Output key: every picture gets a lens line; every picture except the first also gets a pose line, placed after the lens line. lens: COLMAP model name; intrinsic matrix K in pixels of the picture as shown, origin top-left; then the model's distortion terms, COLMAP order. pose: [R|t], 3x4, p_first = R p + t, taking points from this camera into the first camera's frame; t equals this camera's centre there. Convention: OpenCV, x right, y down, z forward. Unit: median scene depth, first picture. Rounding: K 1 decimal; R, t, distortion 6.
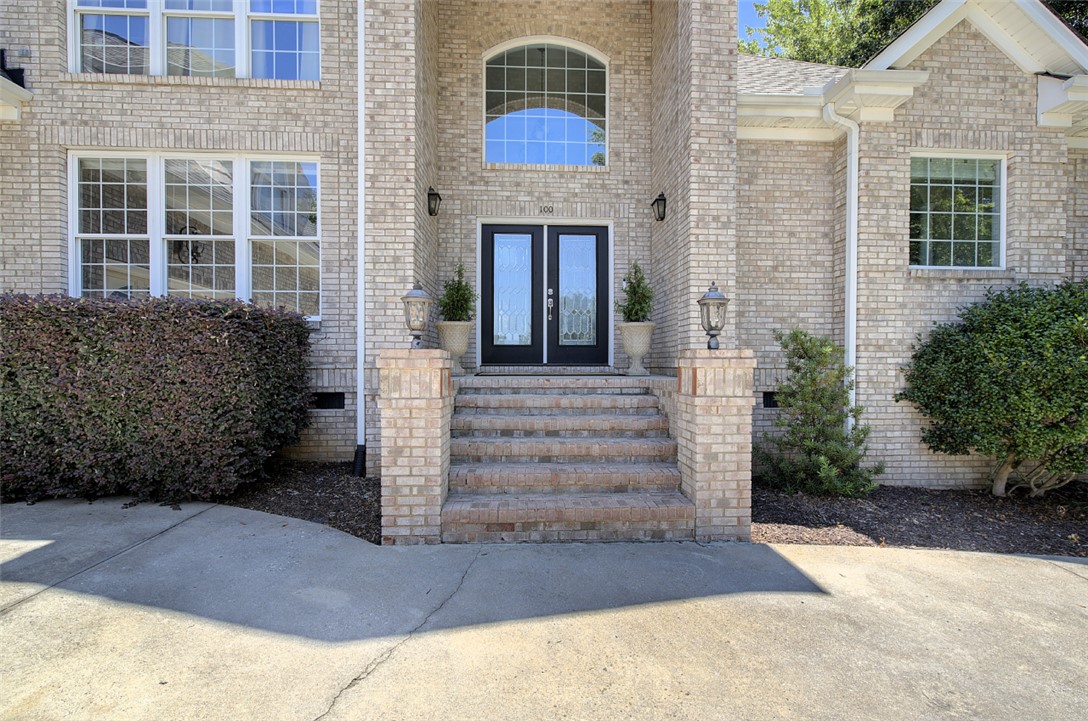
lens RADIAL K [[464.7, 0, 545.8], [0, 464.7, 365.2], [0, 0, 1]] dist [-0.001048, -0.000122]
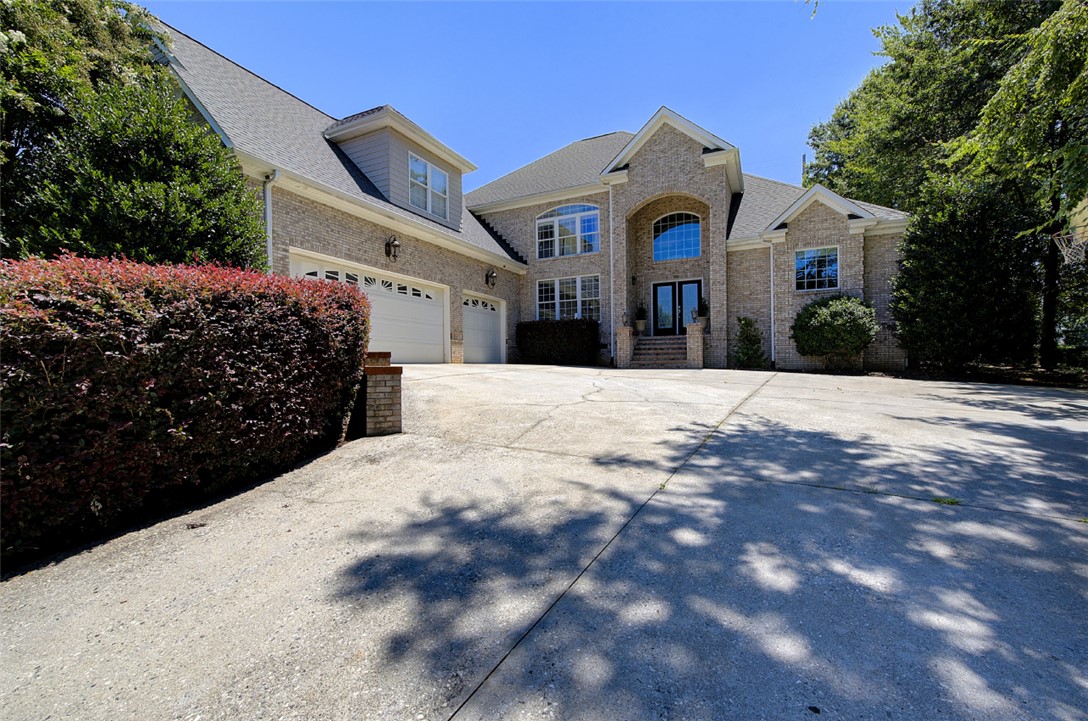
lens RADIAL K [[464.7, 0, 545.7], [0, 464.7, 363.4], [0, 0, 1]] dist [-0.001048, -0.000122]
pose [[0.871507, -0.014364, -0.490173, 0.818534], [0.013484, 0.999895, -0.005329, 0.215319], [0.490198, -0.001965, 0.871609, -2.143321]]
